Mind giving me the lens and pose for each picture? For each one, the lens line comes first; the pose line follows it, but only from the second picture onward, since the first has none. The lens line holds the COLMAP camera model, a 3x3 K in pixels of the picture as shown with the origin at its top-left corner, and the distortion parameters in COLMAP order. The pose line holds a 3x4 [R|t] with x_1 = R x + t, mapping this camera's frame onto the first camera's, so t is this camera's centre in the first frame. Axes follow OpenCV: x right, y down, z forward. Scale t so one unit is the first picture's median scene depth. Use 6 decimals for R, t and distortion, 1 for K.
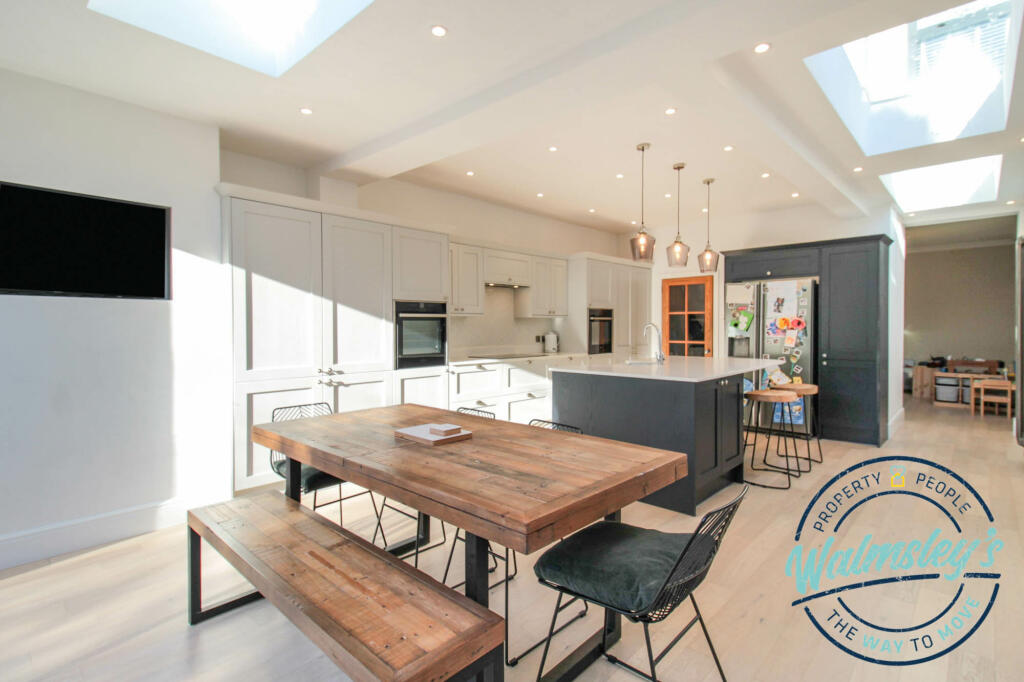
lens RADIAL K [[499.1, 0, 512.3], [0, 499.1, 338.4], [0, 0, 1]] dist [0.005039, 0.000194]
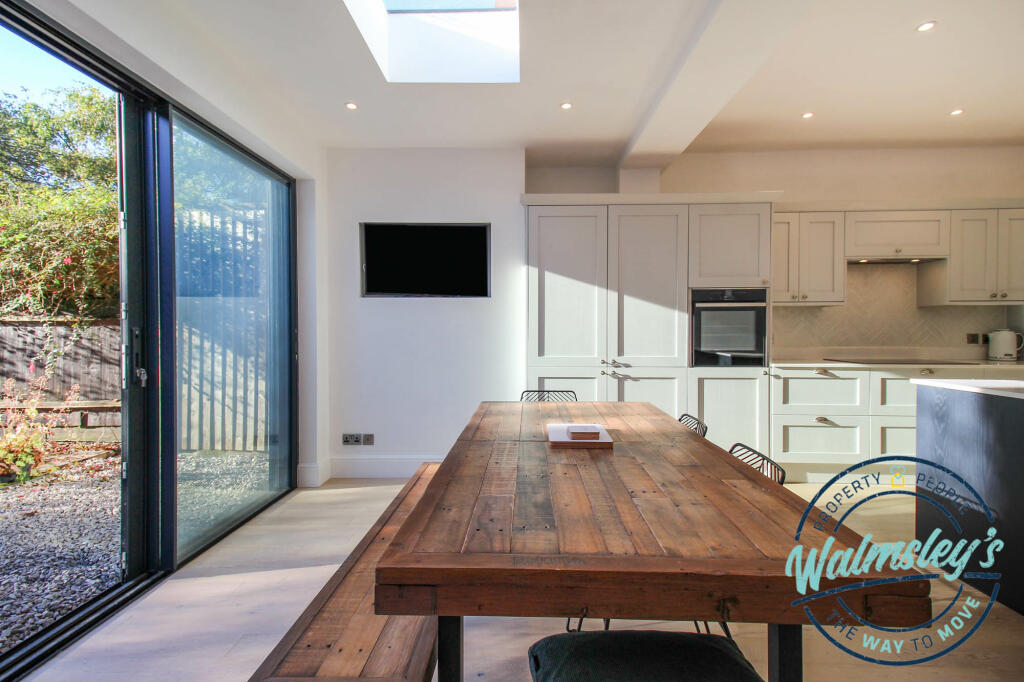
lens RADIAL K [[472.9, 0, 513.6], [0, 472.9, 333.0], [0, 0, 1]] dist [0.018812, 0.000082]
pose [[0.661238, 0.009085, -0.750121, 0.193881], [-0.020358, 0.999776, -0.005838, 0.014540], [0.749900, 0.019131, 0.661274, 0.210897]]
